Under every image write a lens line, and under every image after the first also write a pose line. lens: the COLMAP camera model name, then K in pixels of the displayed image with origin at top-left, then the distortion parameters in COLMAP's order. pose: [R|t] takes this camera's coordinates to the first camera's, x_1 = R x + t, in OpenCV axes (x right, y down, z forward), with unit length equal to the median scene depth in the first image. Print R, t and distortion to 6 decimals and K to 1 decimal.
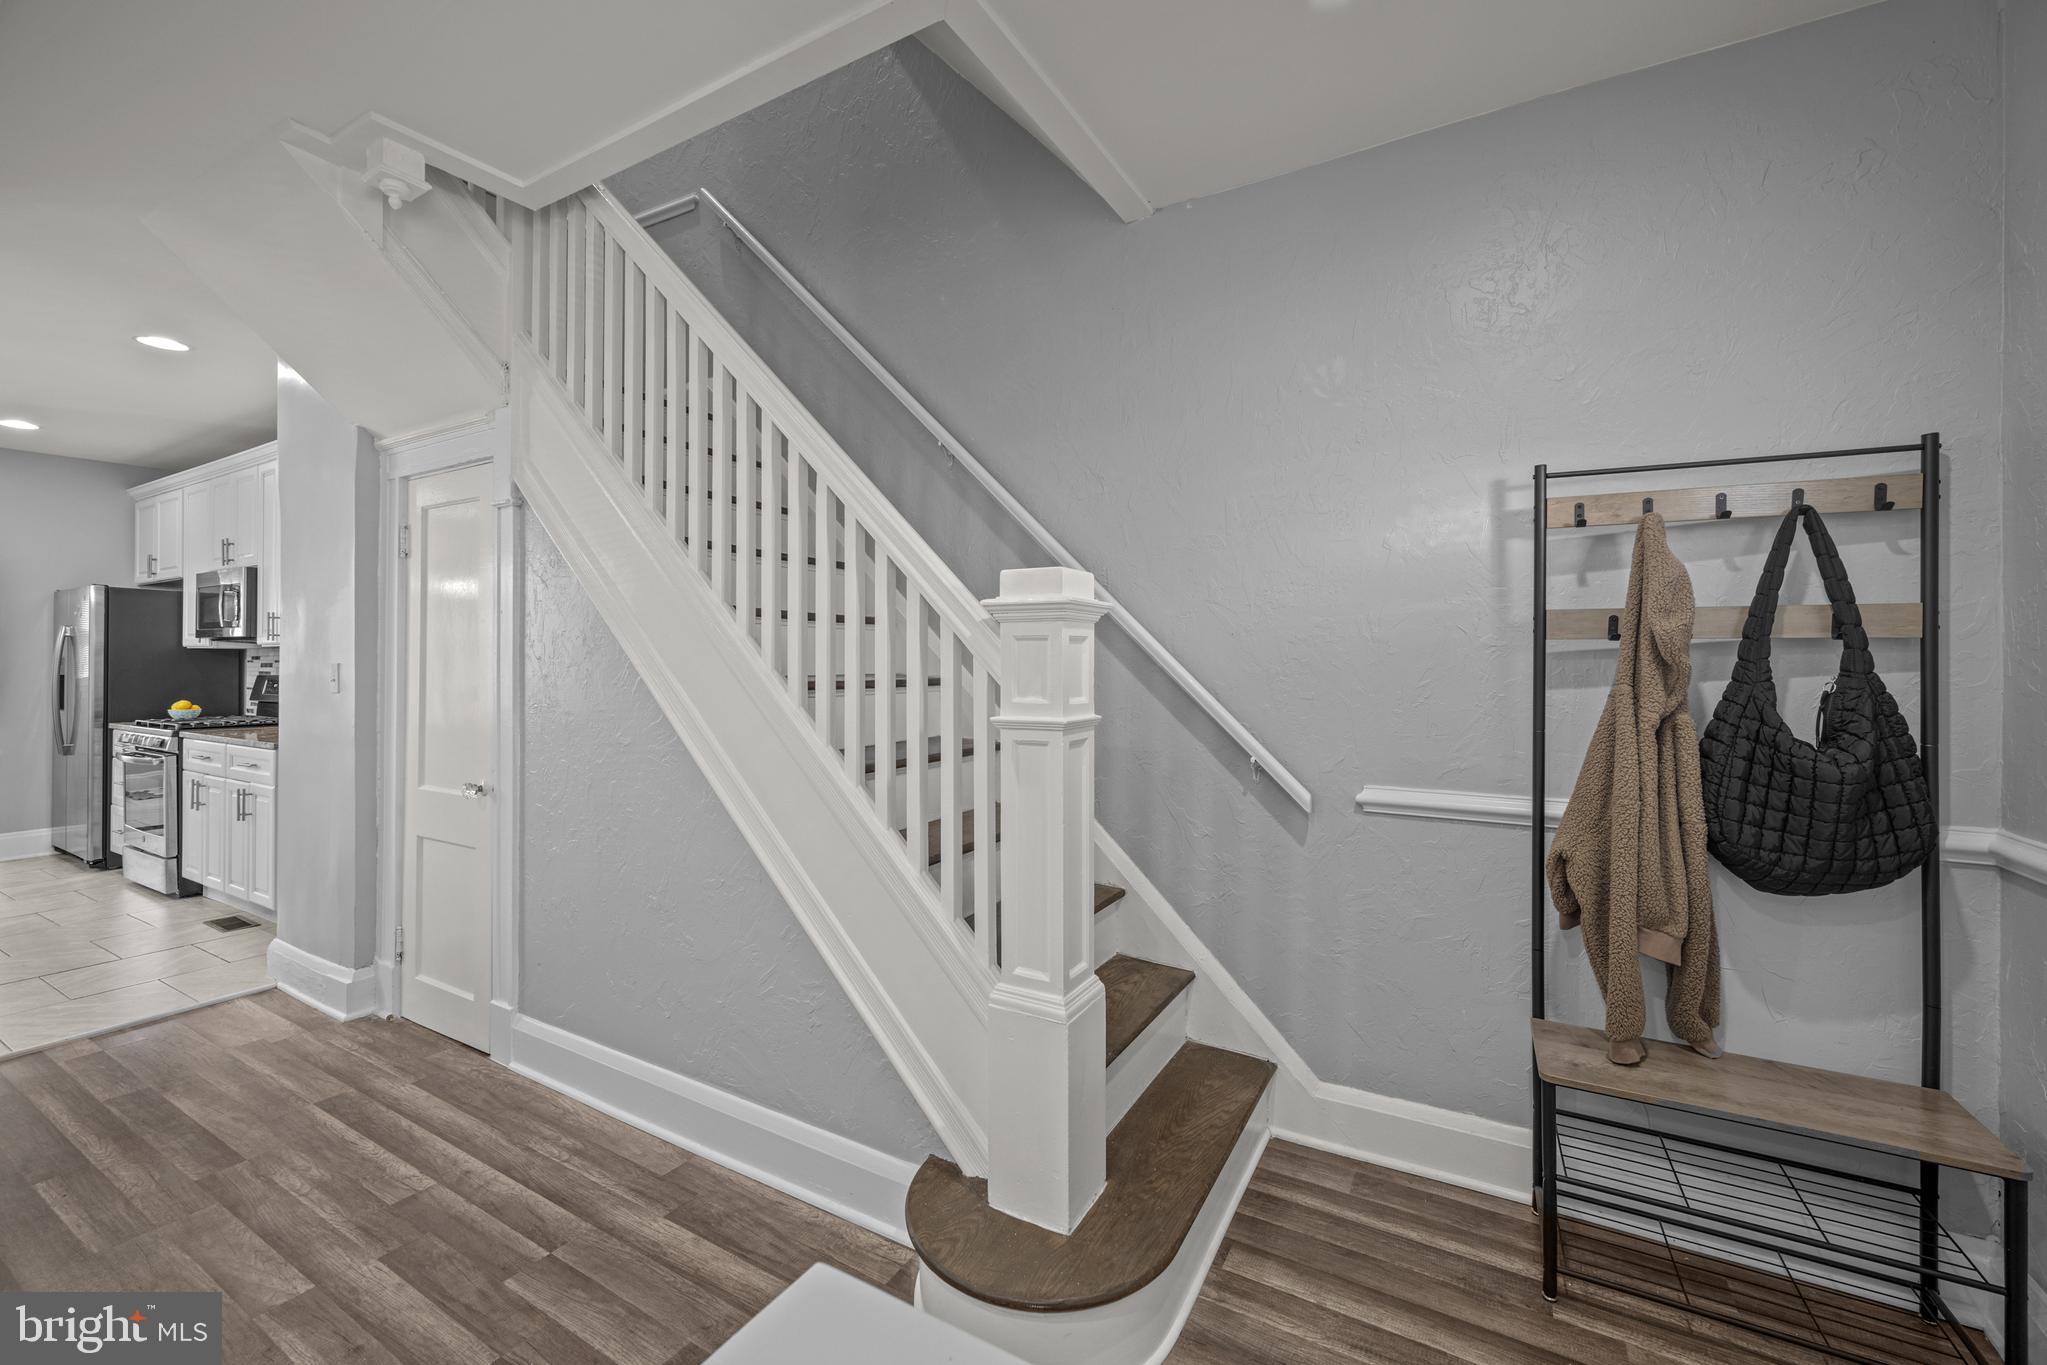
lens RADIAL K [[833.3, 0, 1022.6], [0, 833.3, 670.2], [0, 0, 1]] dist [-0.000336, 0.000944]
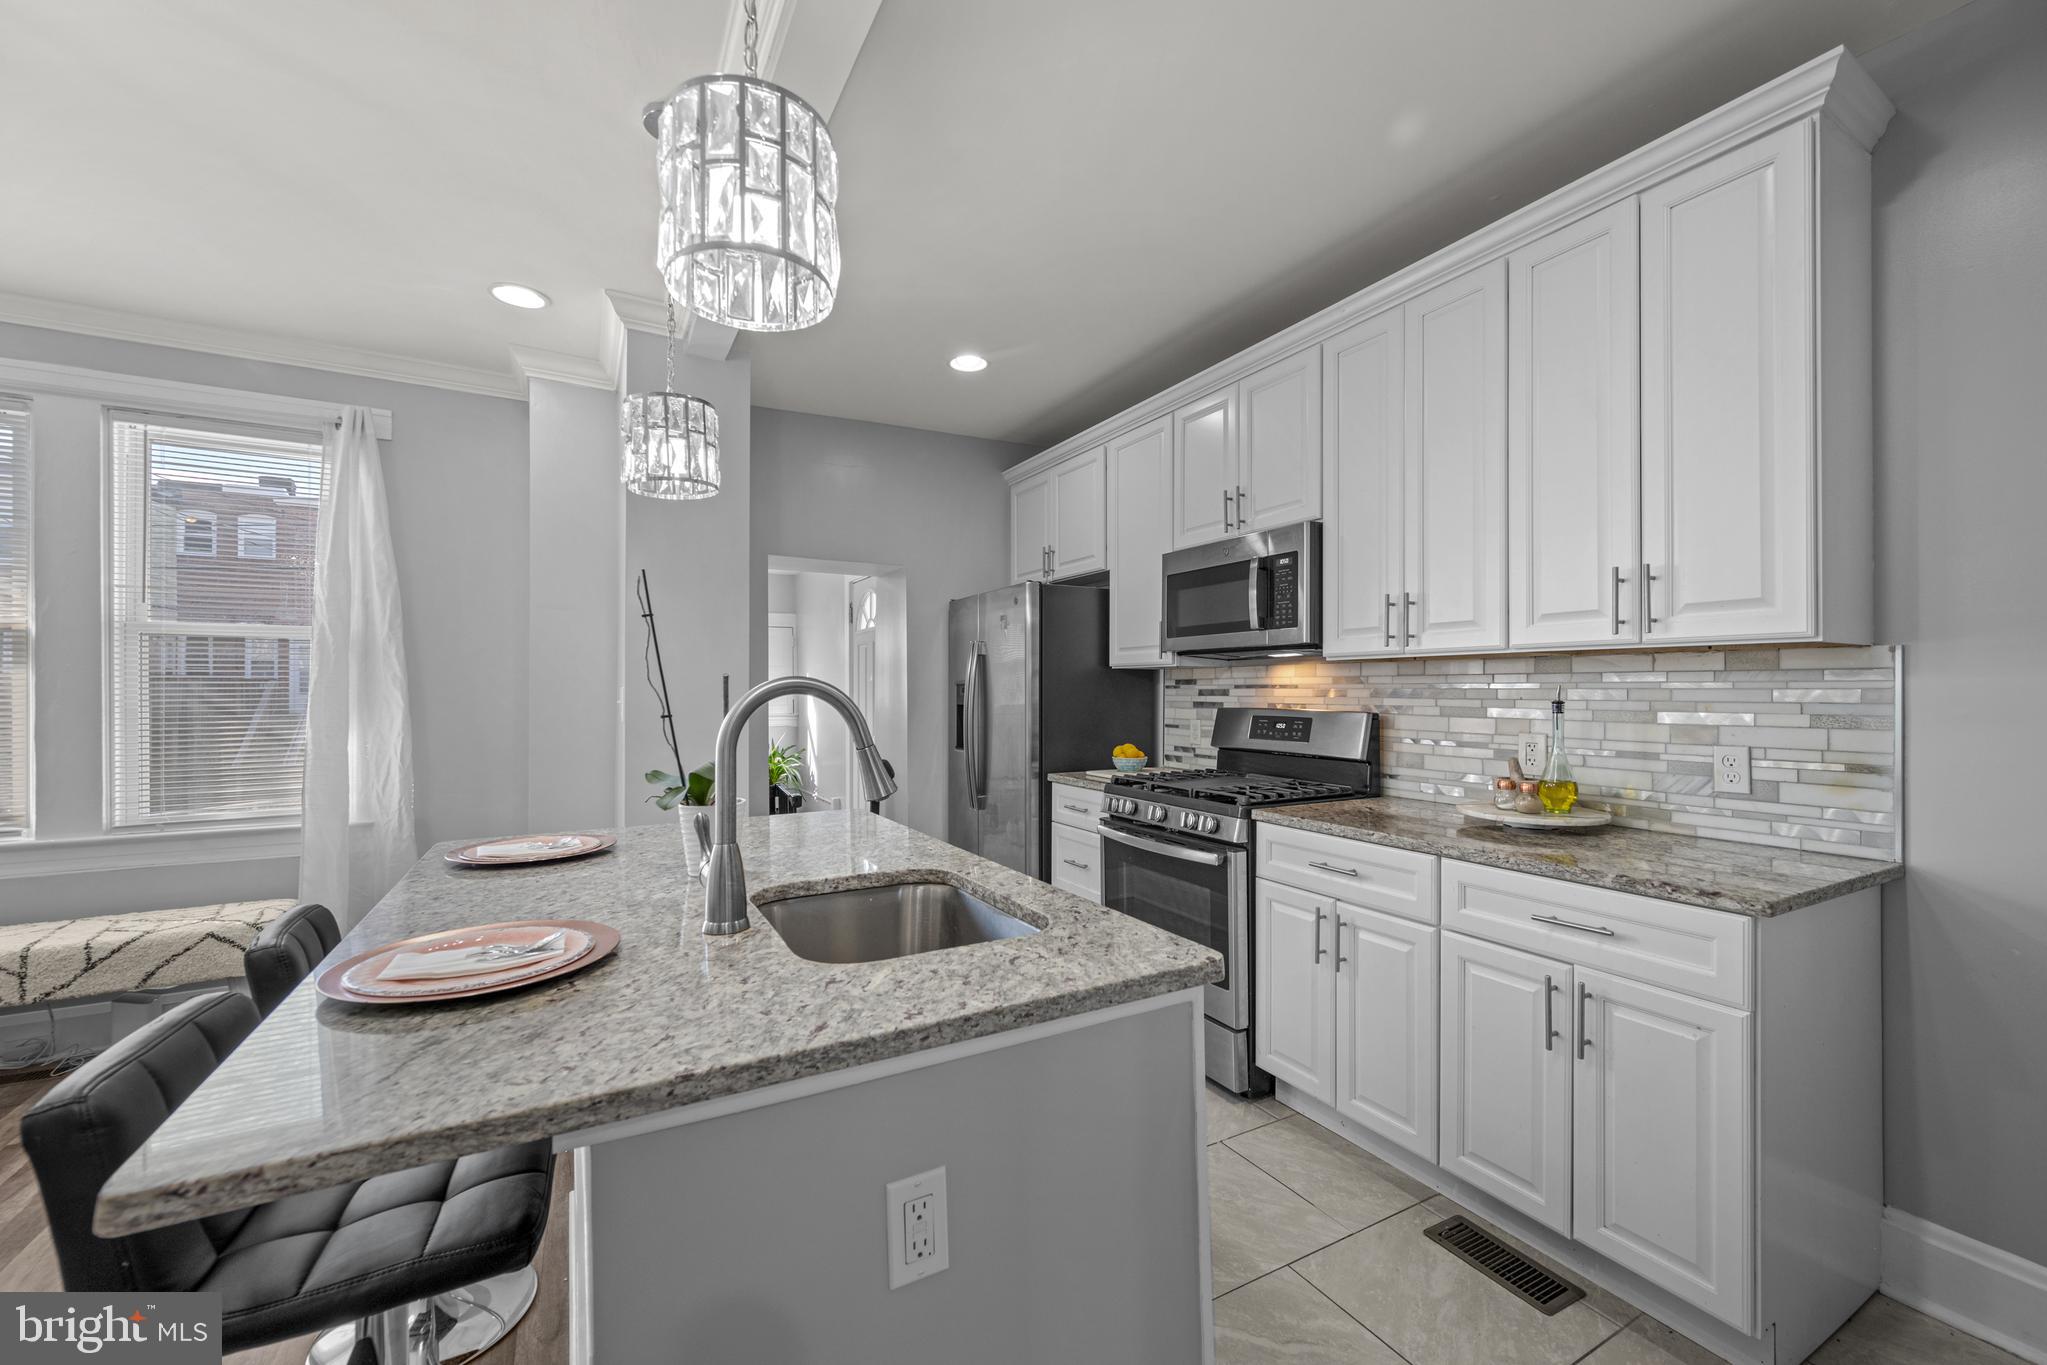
lens RADIAL K [[833.3, 0, 1028.0], [0, 833.3, 692.5], [0, 0, 1]] dist [-0.000336, 0.000944]
pose [[0.858625, -0.006186, -0.512566, -0.839487], [0.005580, 0.999981, -0.002720, -0.005458], [0.512573, -0.000525, 0.858643, 0.427418]]
